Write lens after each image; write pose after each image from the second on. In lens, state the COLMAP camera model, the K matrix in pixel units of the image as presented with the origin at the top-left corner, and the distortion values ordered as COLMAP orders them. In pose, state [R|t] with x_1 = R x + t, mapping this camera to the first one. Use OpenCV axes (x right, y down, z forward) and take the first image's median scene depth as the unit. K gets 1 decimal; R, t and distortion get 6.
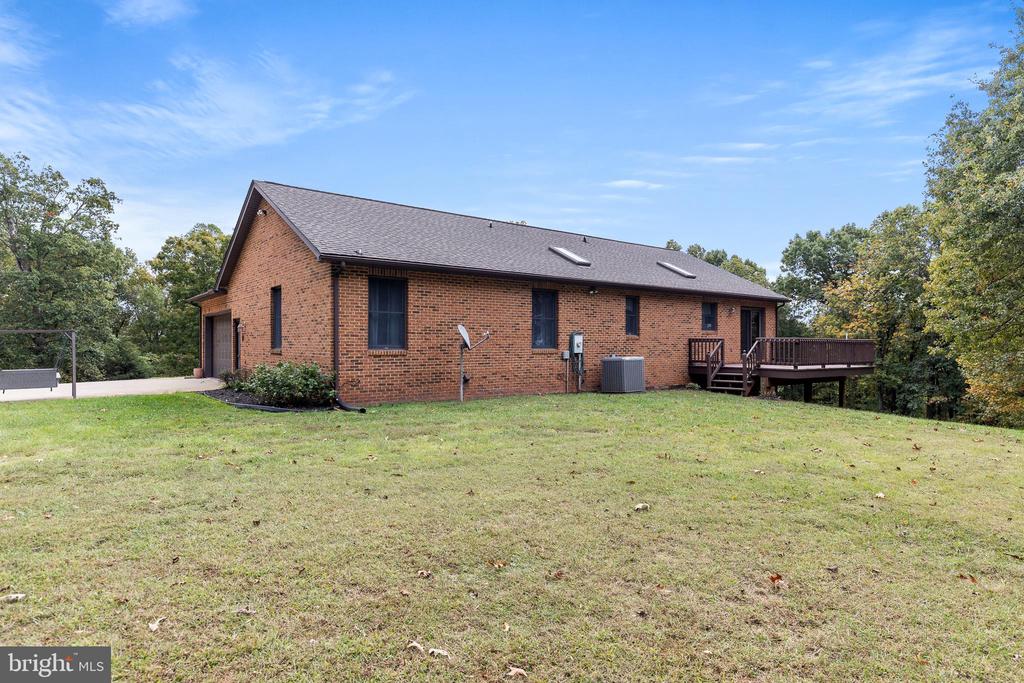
lens RADIAL K [[596.1, 0, 512.0], [0, 596.1, 341.5], [0, 0, 1]] dist [-0.000445, -0.000026]
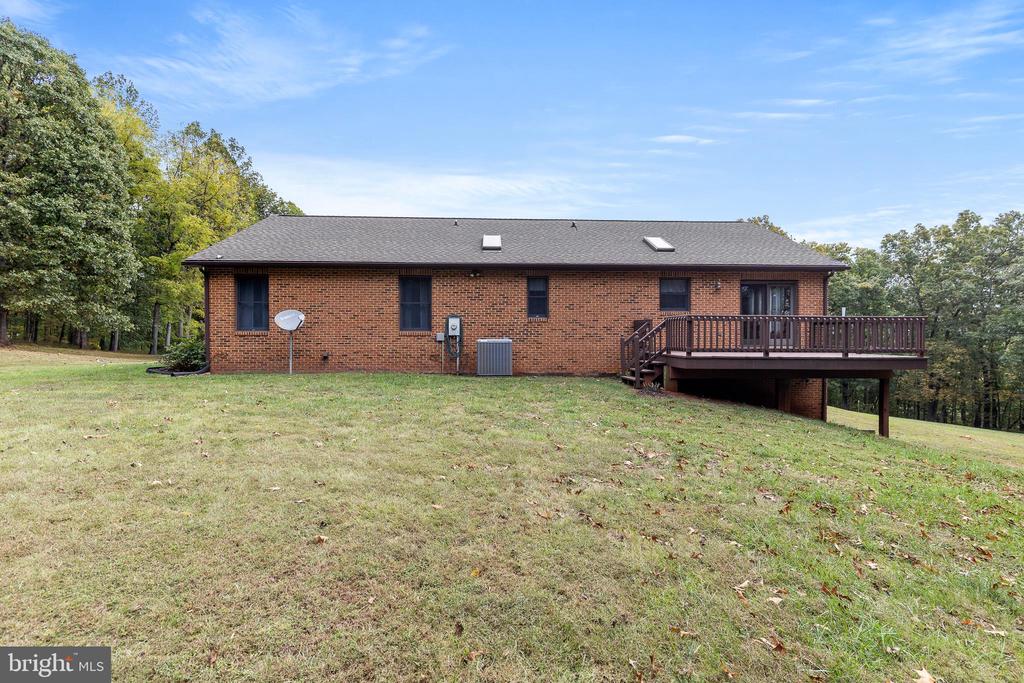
lens RADIAL K [[466.9, 0, 512.0], [0, 466.9, 341.5], [0, 0, 1]] dist [0.000270, 0.000021]
pose [[0.817488, 0.005437, -0.575919, 0.654099], [0.003653, 0.999886, 0.014625, 0.018478], [0.575934, -0.014059, 0.817376, 0.396109]]
